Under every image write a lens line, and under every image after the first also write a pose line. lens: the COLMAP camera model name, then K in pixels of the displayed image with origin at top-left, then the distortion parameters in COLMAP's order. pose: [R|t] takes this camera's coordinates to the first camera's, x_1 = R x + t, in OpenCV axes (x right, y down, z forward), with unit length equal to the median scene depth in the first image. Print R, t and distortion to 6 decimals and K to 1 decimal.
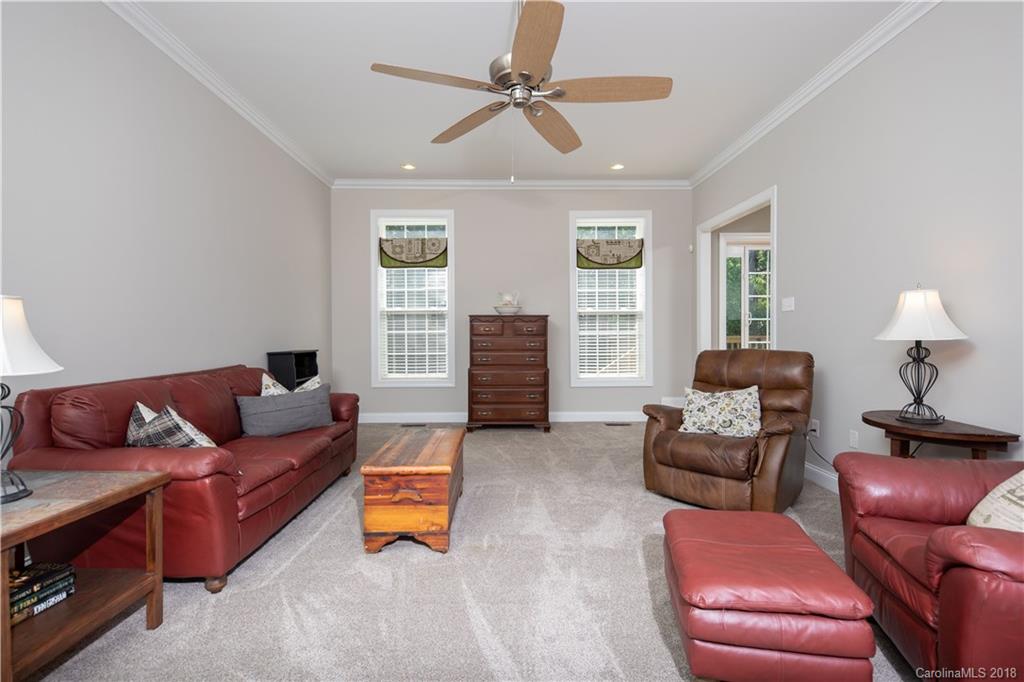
lens RADIAL K [[478.7, 0, 512.0], [0, 478.7, 341.0], [0, 0, 1]] dist [0.001832, 0.000375]
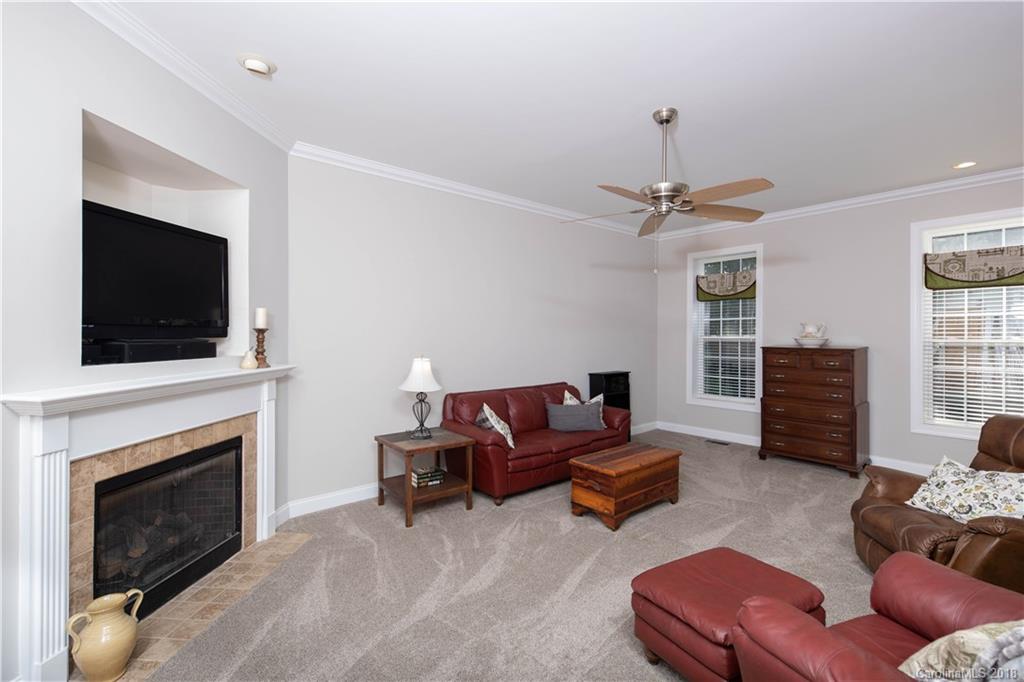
lens RADIAL K [[469.0, 0, 511.9], [0, 469.0, 335.3], [0, 0, 1]] dist [-0.000126, -0.000253]
pose [[0.629995, 0.010234, -0.776532, 0.564188], [-0.017605, 0.999844, -0.001105, -0.107388], [0.776400, 0.014367, 0.630077, -0.108679]]
